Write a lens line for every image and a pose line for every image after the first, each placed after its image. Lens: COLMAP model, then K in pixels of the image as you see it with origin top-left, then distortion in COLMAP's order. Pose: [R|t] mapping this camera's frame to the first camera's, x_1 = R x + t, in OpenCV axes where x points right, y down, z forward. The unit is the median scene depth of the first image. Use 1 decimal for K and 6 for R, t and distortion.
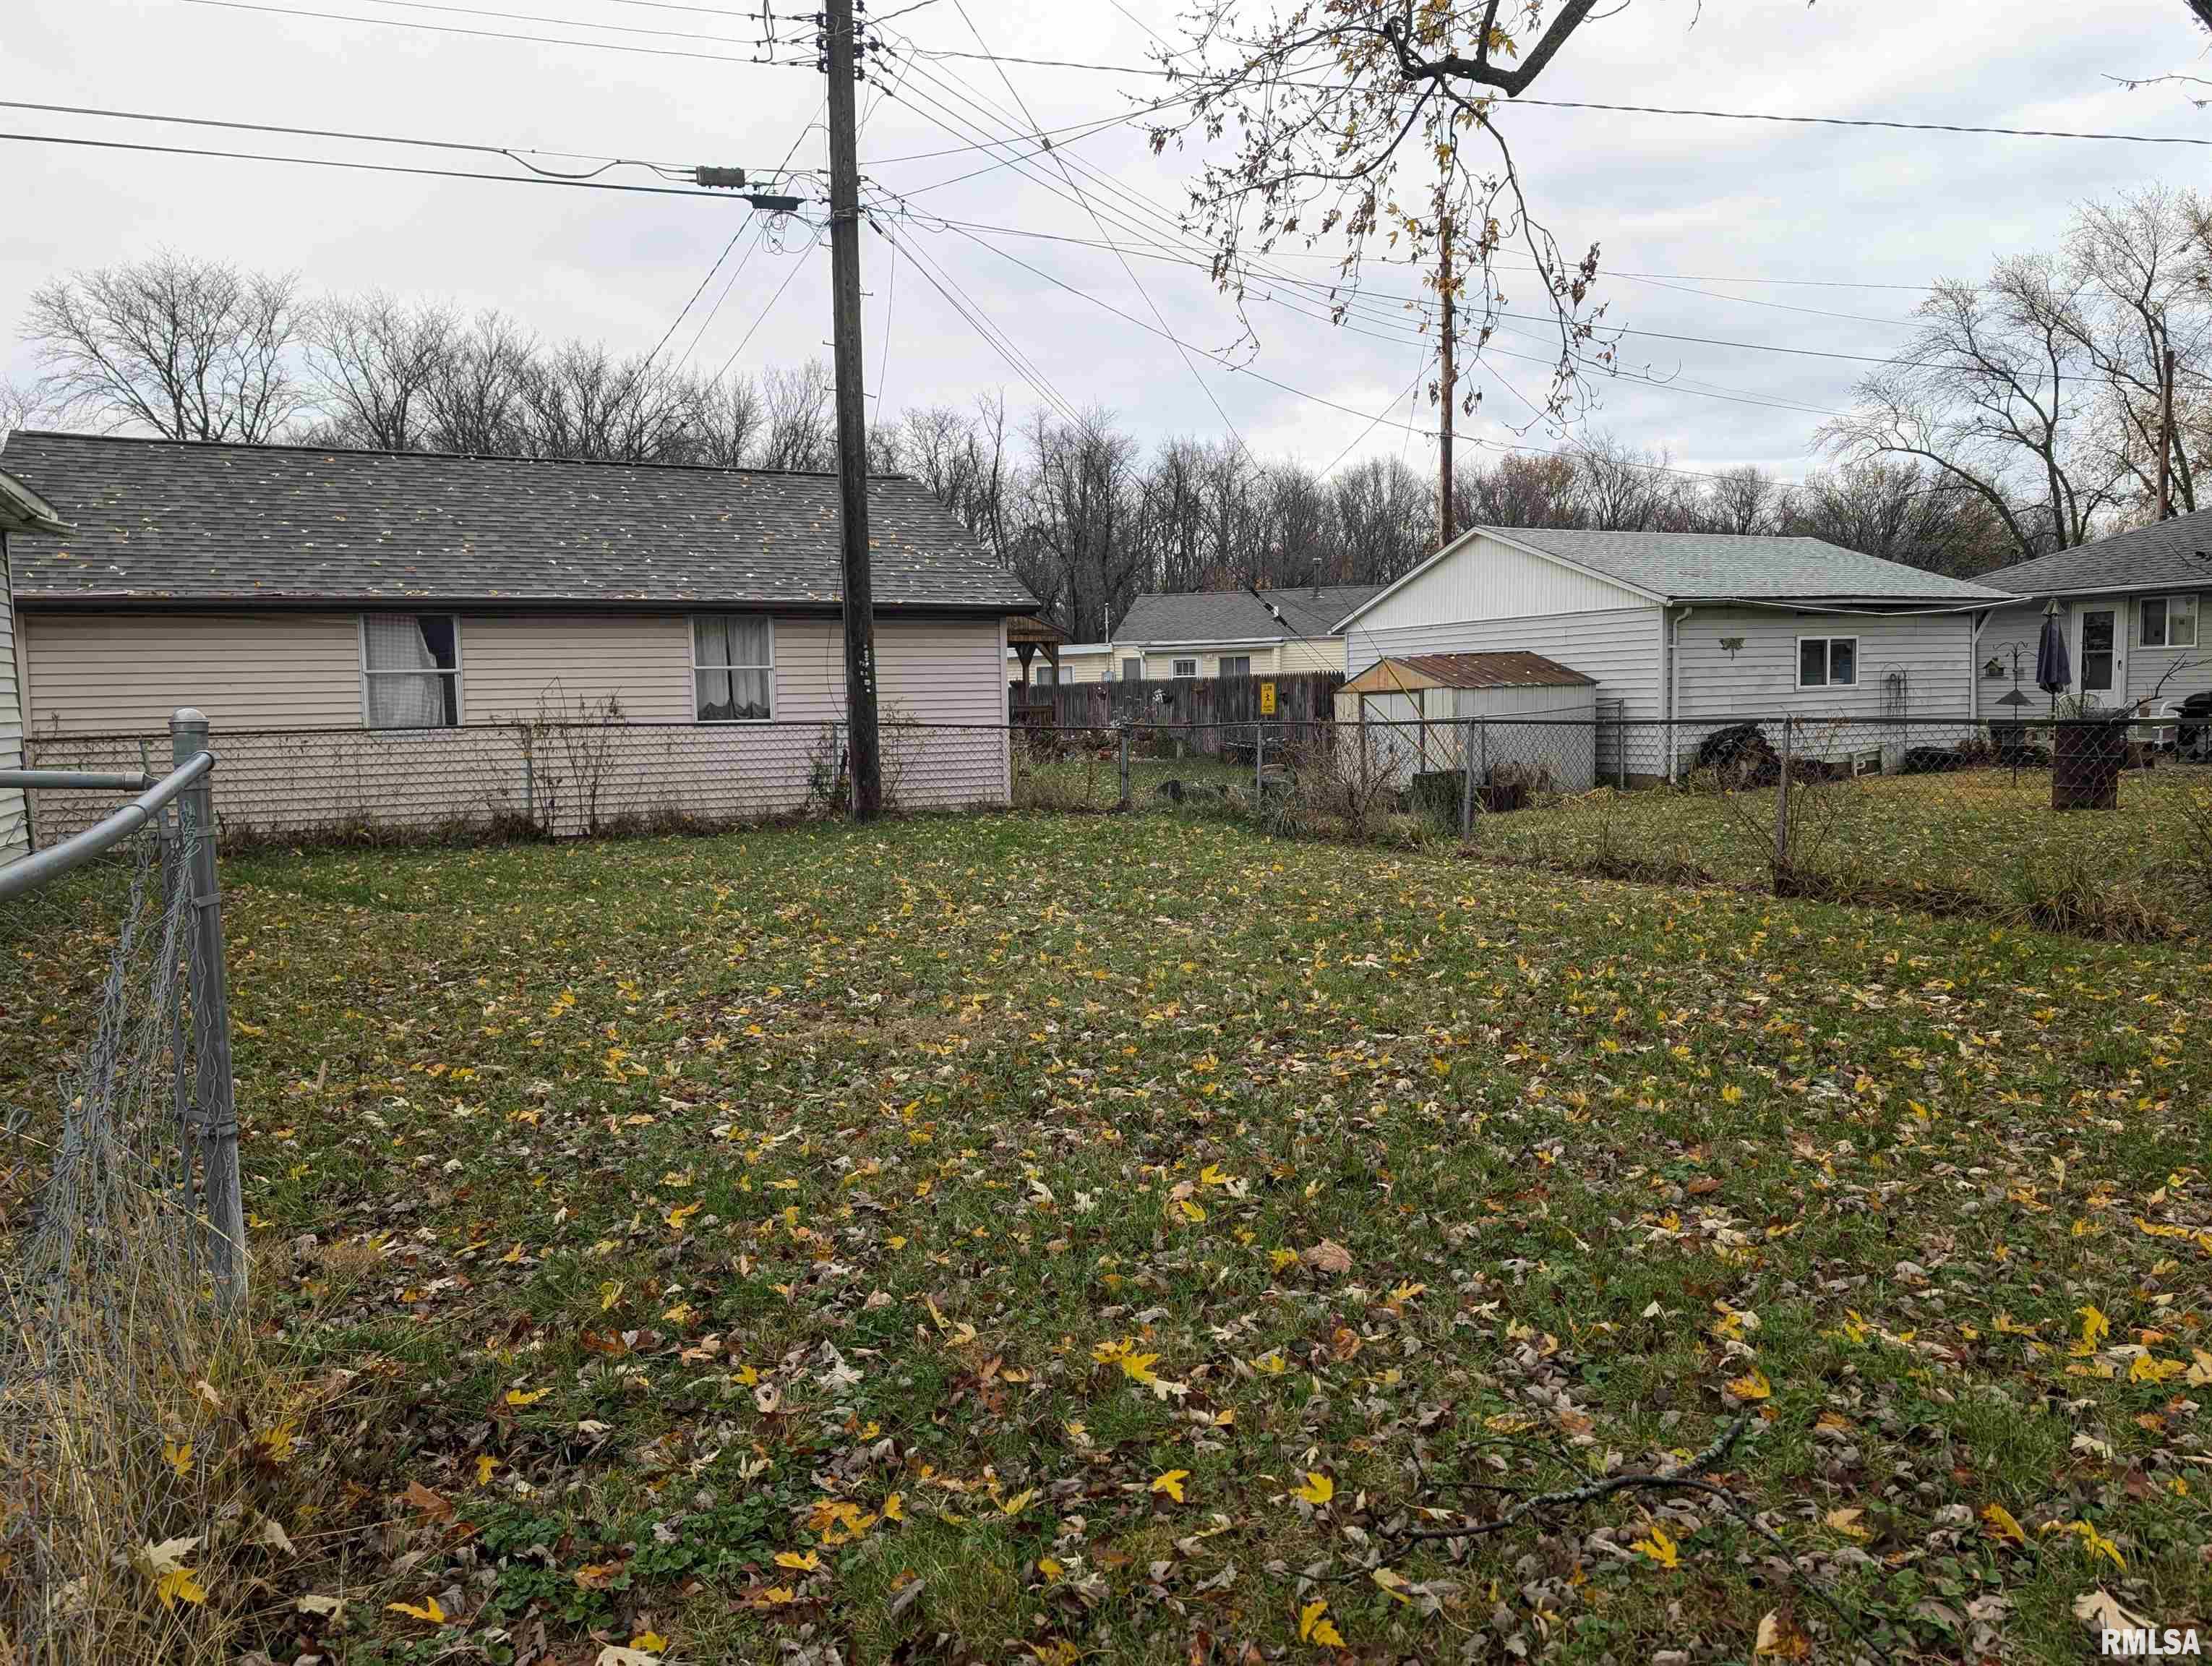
lens RADIAL K [[1565.7, 0, 1114.3], [0, 1565.7, 840.3], [0, 0, 1]] dist [0.035316, -0.035844]
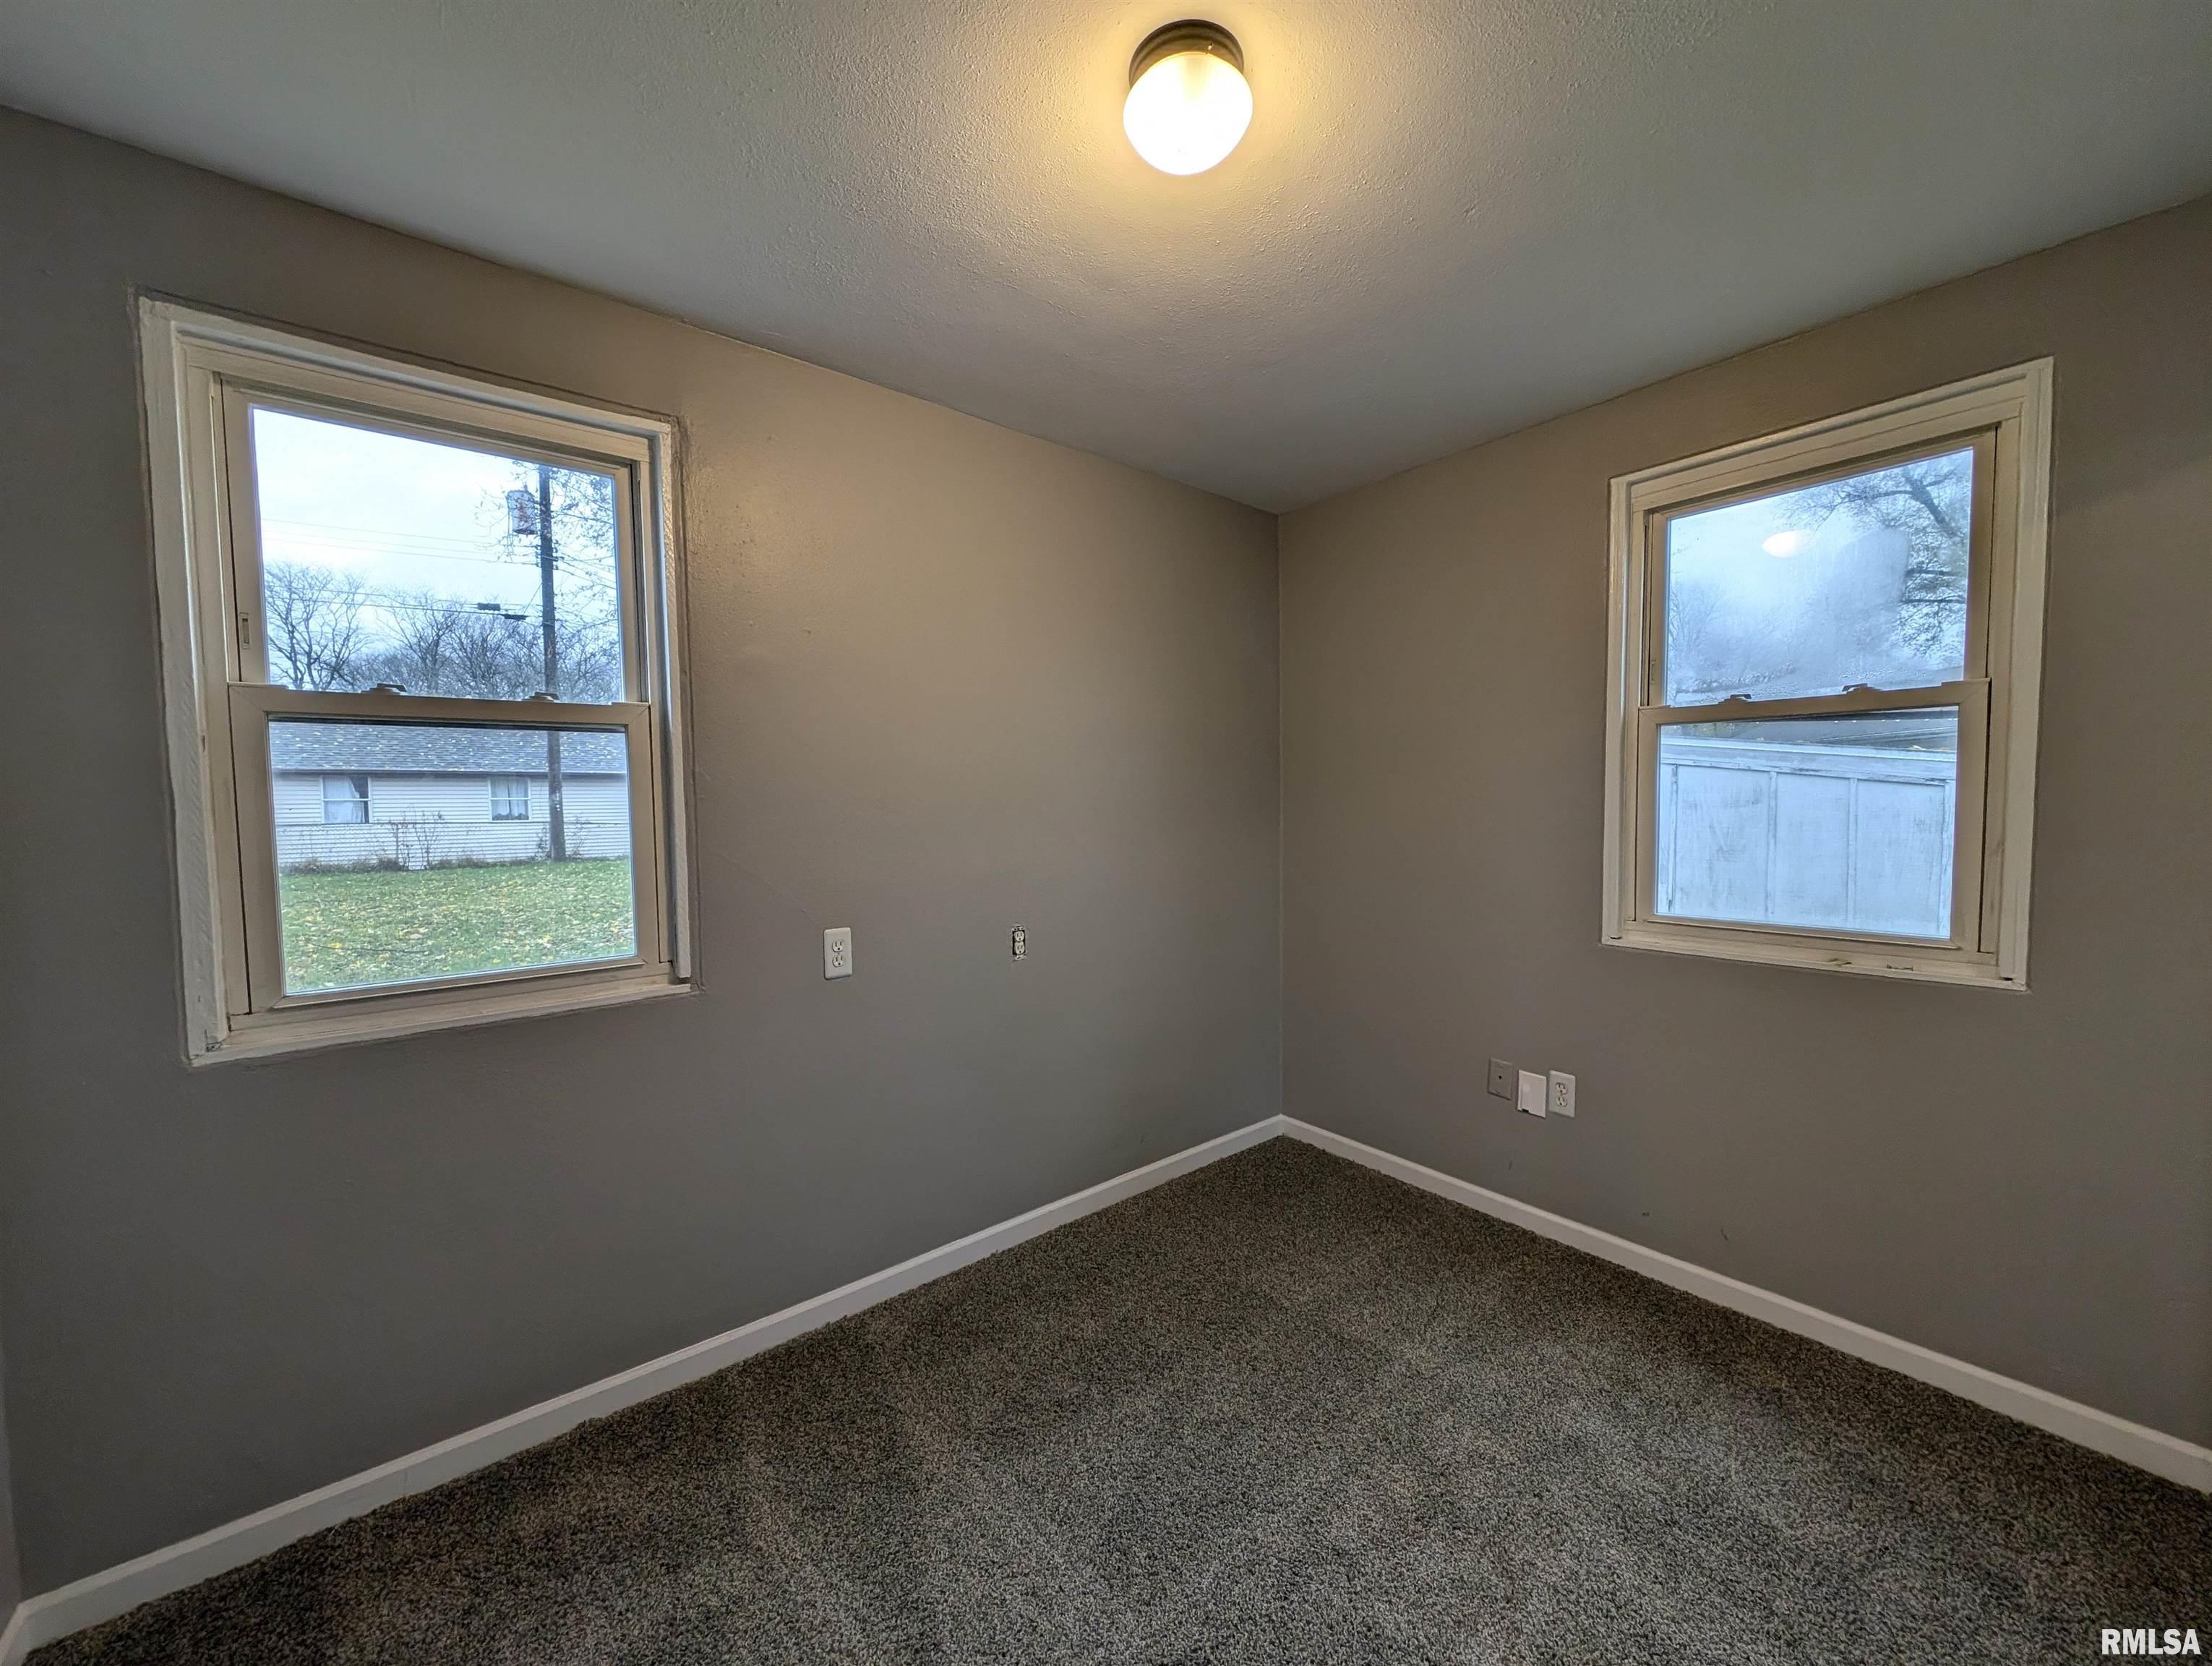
lens RADIAL K [[834.4, 0, 1083.3], [0, 834.4, 844.7], [0, 0, 1]] dist [0.000301, -0.000120]
pose [[0.976885, -0.001614, 0.213758, 0.359618], [0.010979, 0.999031, -0.042630, 0.025108], [-0.213482, 0.043992, 0.975956, -0.448548]]
